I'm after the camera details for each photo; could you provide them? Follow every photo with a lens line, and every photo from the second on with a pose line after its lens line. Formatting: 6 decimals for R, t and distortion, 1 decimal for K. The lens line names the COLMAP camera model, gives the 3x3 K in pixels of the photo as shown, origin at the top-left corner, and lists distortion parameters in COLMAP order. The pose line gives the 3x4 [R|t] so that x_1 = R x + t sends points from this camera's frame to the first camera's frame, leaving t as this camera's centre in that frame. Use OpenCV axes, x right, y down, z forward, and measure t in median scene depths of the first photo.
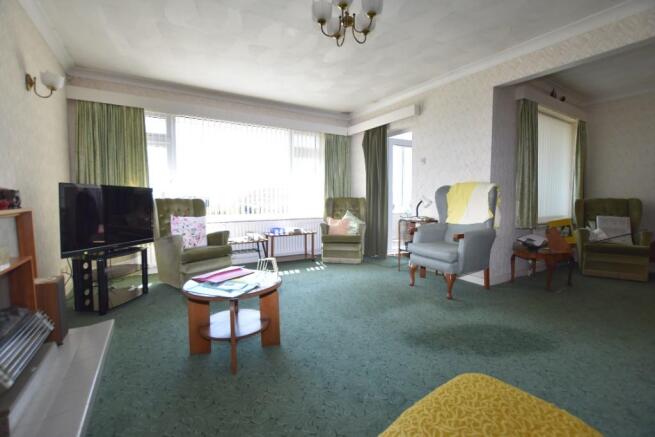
lens RADIAL K [[290.7, 0, 326.9], [0, 290.7, 215.6], [0, 0, 1]] dist [-0.036454, 0.006449]
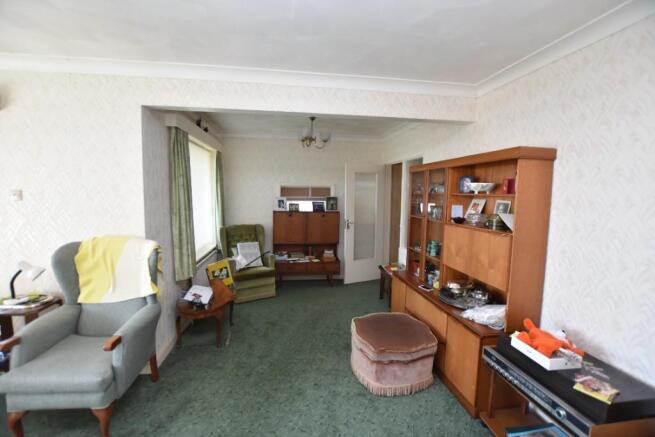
lens RADIAL K [[290.7, 0, 326.9], [0, 290.7, 215.6], [0, 0, 1]] dist [-0.036454, 0.006449]
pose [[0.395117, -0.072507, 0.915765, 0.079658], [0.046547, 0.997180, 0.058870, -0.178460], [-0.917451, 0.019365, 0.397378, 0.264394]]
